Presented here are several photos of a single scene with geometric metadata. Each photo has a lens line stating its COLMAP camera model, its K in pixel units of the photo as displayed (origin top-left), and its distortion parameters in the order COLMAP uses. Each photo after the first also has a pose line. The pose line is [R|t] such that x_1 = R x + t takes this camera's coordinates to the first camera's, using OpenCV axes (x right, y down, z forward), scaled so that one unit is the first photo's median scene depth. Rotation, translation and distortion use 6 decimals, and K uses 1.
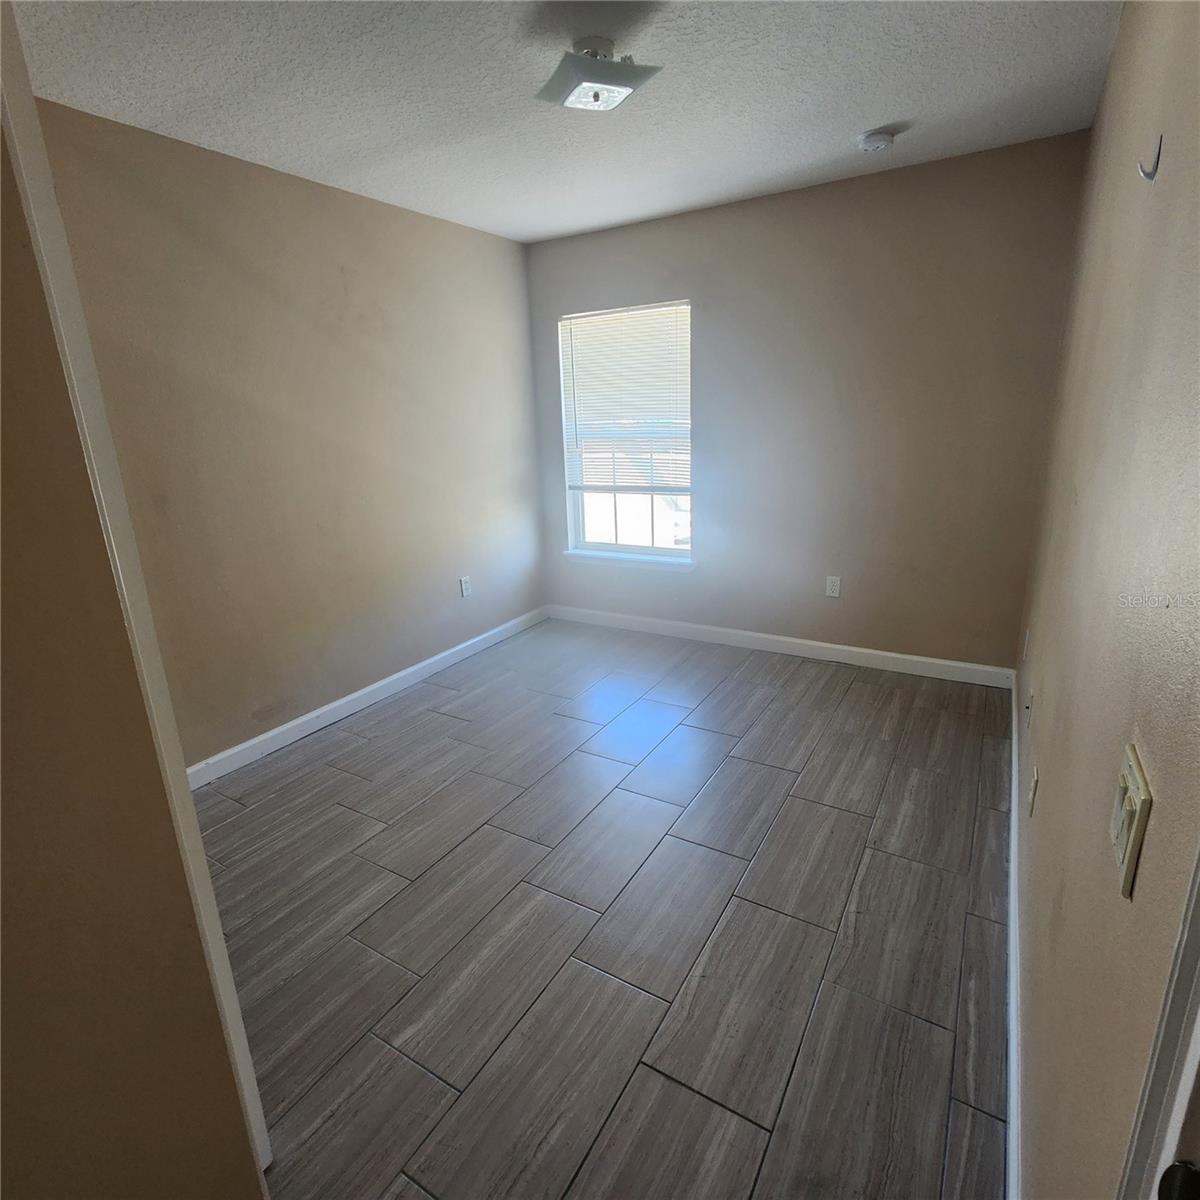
lens RADIAL K [[648.5, 0, 597.2], [0, 648.5, 595.5], [0, 0, 1]] dist [0.001584, 0.000182]
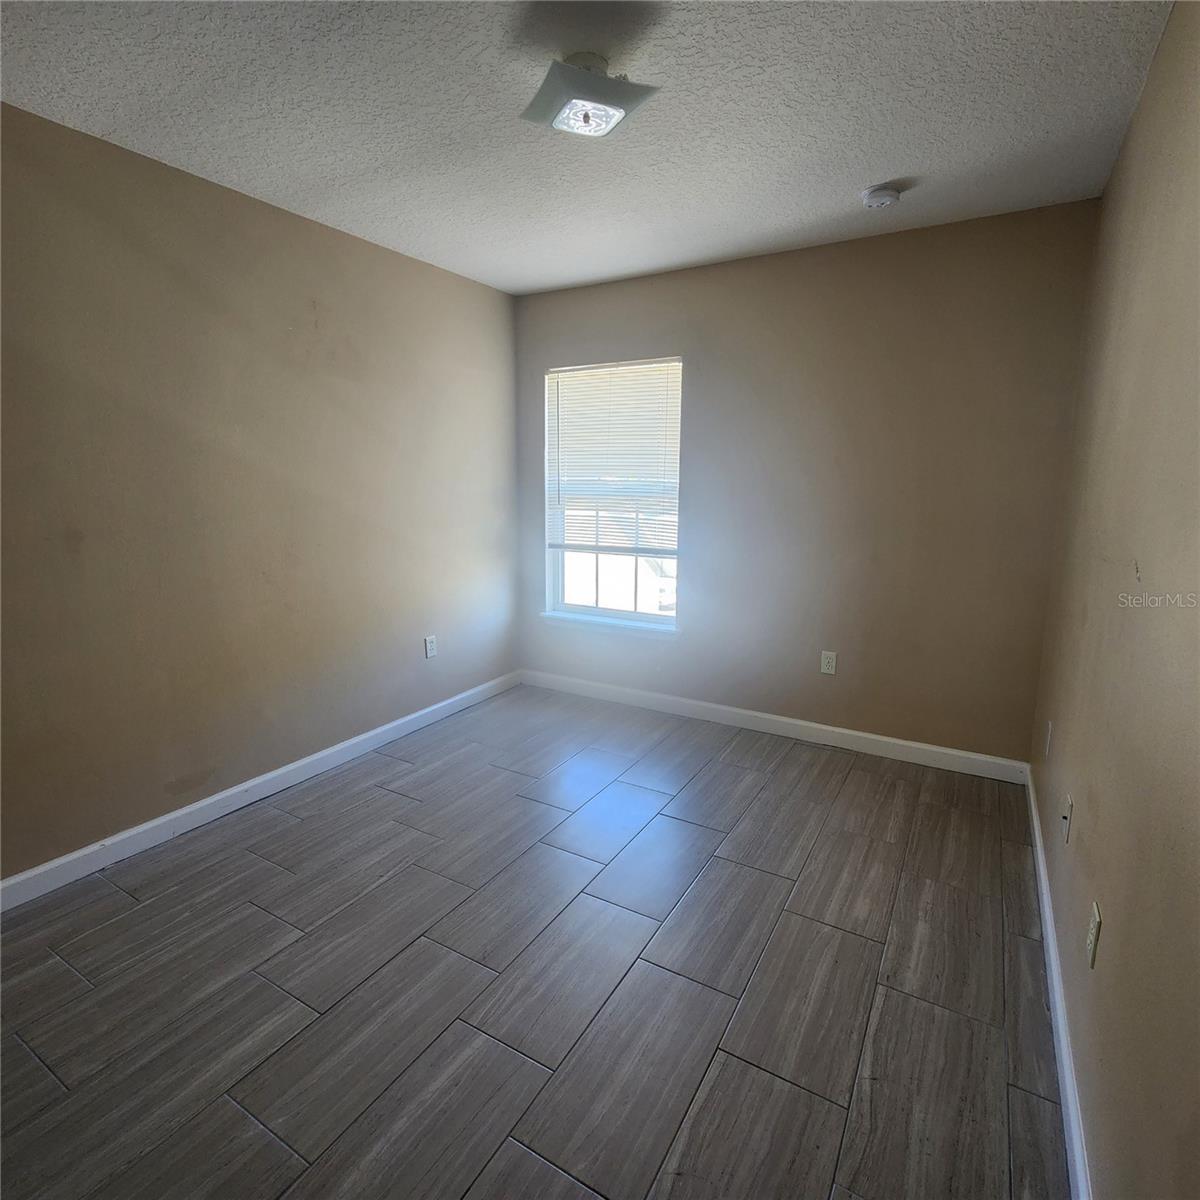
lens RADIAL K [[648.5, 0, 602.2], [0, 648.5, 594.4], [0, 0, 1]] dist [0.001584, 0.000182]
pose [[0.998718, 0.040979, 0.029710, 0.015897], [-0.037836, 0.994311, -0.099574, -0.009309], [-0.033621, 0.098322, 0.994586, 0.121920]]
